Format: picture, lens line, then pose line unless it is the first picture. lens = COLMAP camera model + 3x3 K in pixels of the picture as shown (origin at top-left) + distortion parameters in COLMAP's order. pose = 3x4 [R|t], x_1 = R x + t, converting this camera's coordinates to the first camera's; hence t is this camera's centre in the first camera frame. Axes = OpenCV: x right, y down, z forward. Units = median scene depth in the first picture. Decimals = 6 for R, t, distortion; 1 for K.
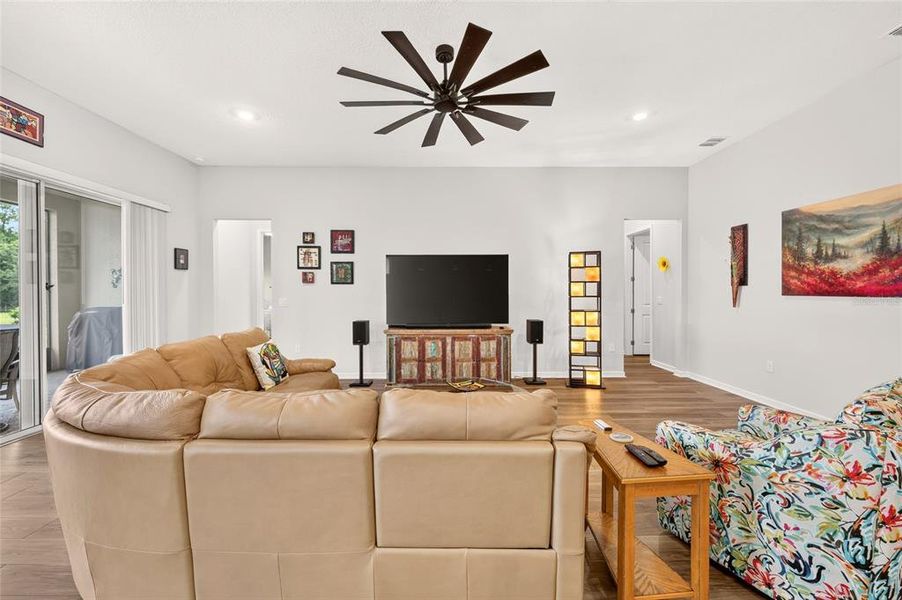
lens RADIAL K [[361.8, 0, 451.9], [0, 361.8, 296.3], [0, 0, 1]] dist [-0.003098, 0.000743]
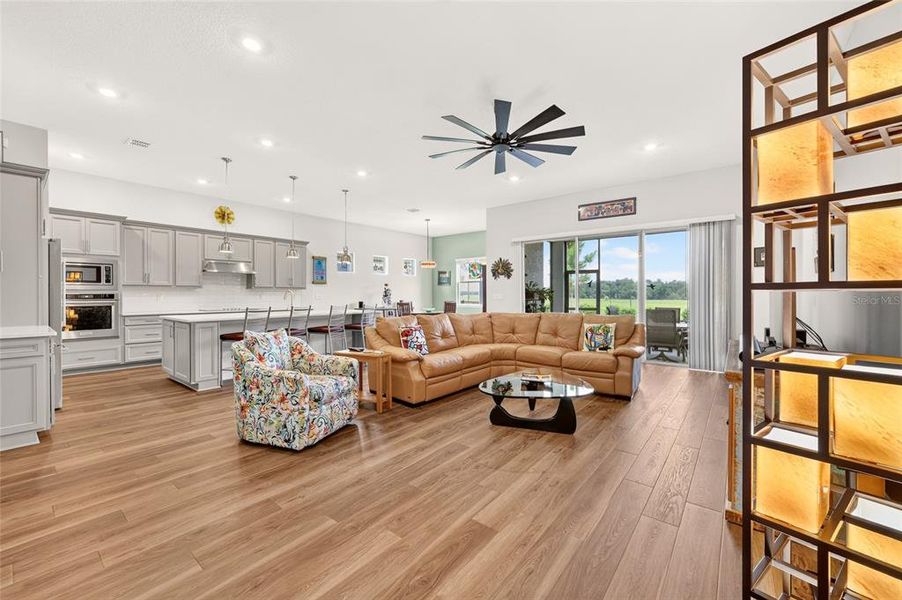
lens RADIAL K [[361.8, 0, 451.8], [0, 361.8, 298.3], [0, 0, 1]] dist [-0.003098, 0.000743]
pose [[-0.632011, 0.009617, -0.774900, 0.673557], [-0.007423, 0.999802, 0.018462, 0.005645], [0.774924, 0.017420, -0.631815, 1.009984]]
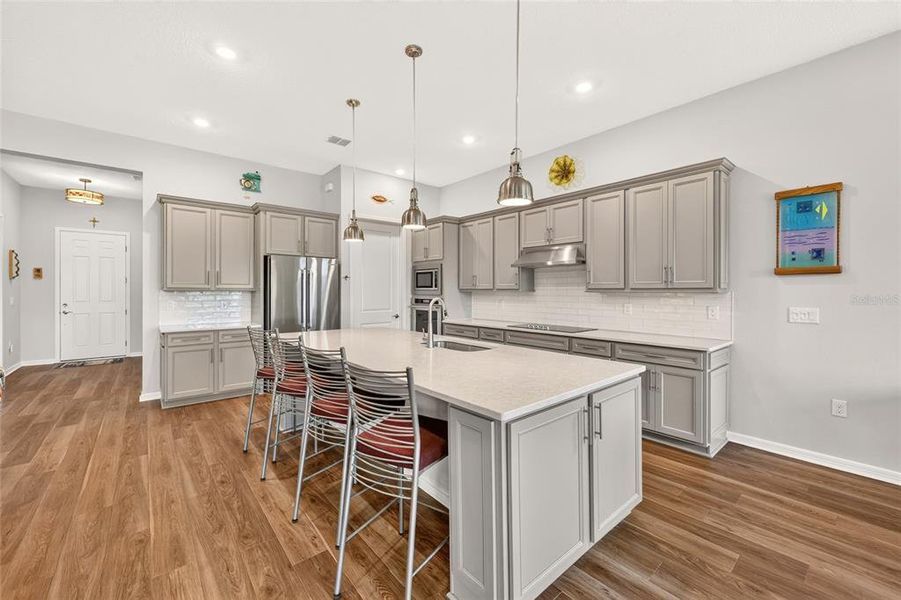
lens RADIAL K [[361.4, 0, 448.2], [0, 361.4, 294.1], [0, 0, 1]] dist [-0.003098, 0.000743]
pose [[-0.638416, -0.005504, 0.769672, -0.443931], [0.007042, 0.999891, 0.012991, -0.009375], [-0.769660, 0.013714, -0.638307, 0.101514]]
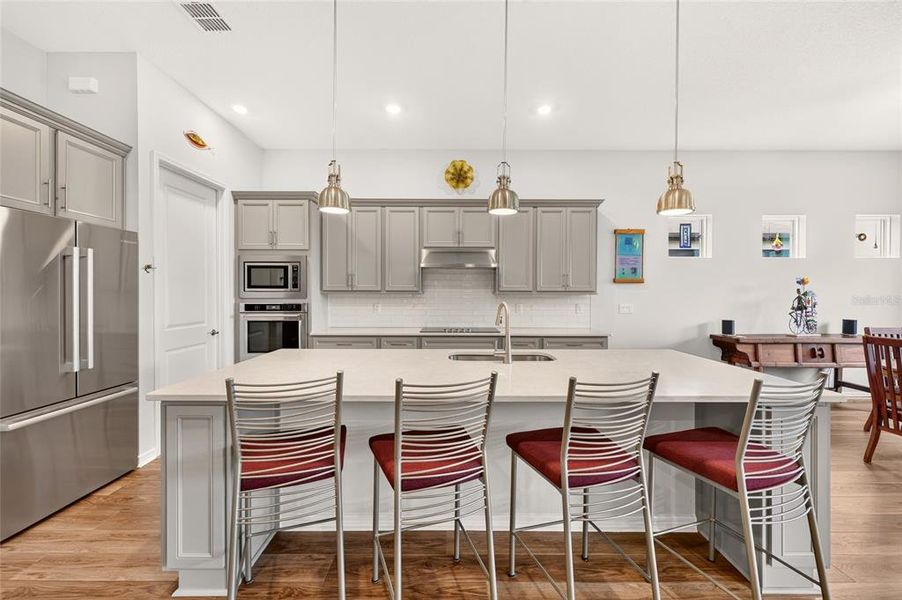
lens RADIAL K [[361.8, 0, 450.9], [0, 361.8, 296.5], [0, 0, 1]] dist [-0.003098, 0.000743]
pose [[-0.999990, -0.000522, 0.004446, 0.105213], [-0.000437, 0.999817, 0.019133, -0.012287], [-0.004455, 0.019131, -0.999807, 0.230399]]
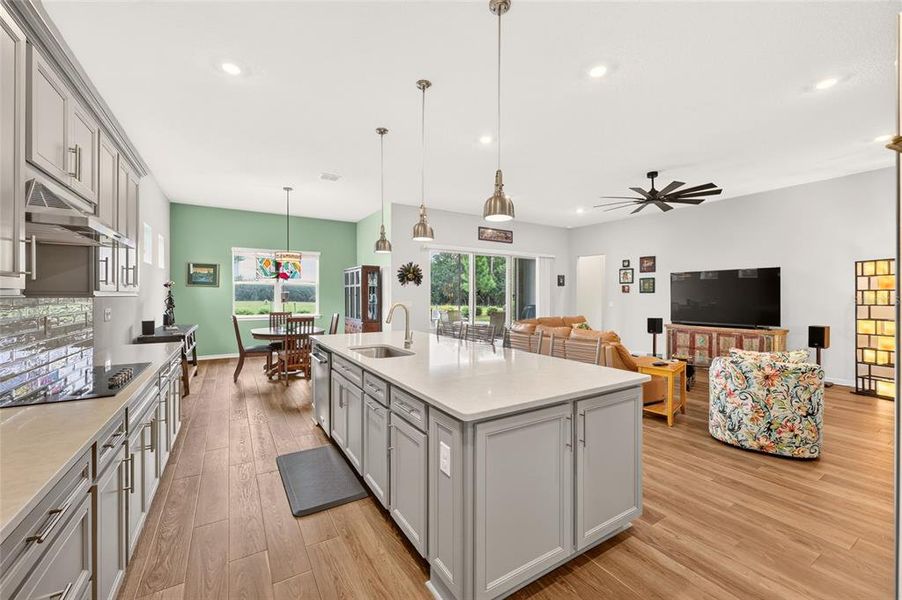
lens RADIAL K [[361.8, 0, 450.9], [0, 361.8, 297.2], [0, 0, 1]] dist [-0.003098, 0.000743]
pose [[0.516521, 0.006082, -0.856253, 0.627723], [-0.012650, 0.999920, -0.000528, -0.005943], [0.856181, 0.011104, 0.516556, -0.519438]]
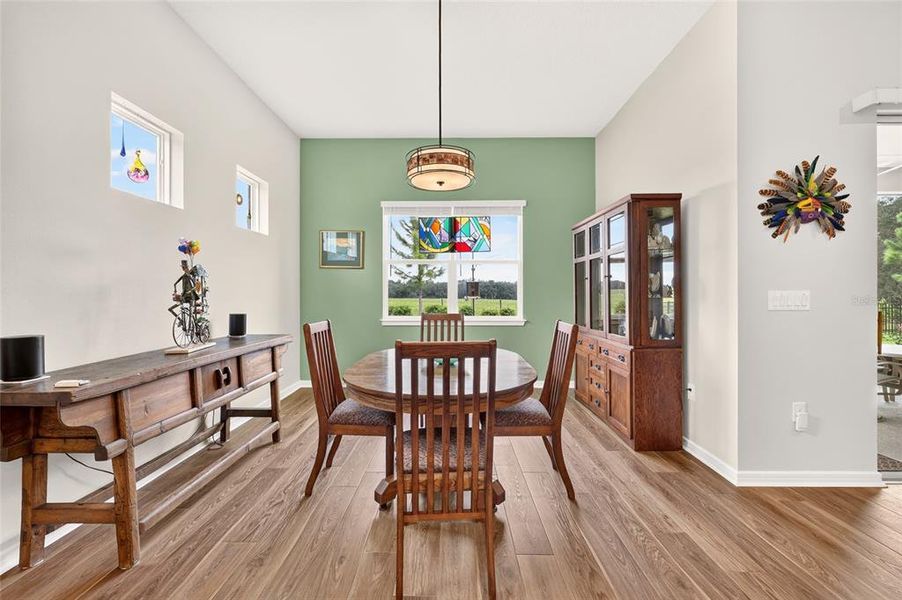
lens RADIAL K [[361.8, 0, 449.4], [0, 361.8, 293.0], [0, 0, 1]] dist [-0.003098, 0.000743]
pose [[-0.014682, 0.000010, -0.999892, -0.298831], [-0.011896, 0.999929, 0.000185, 0.023794], [0.999821, 0.011898, -0.014681, -0.329916]]
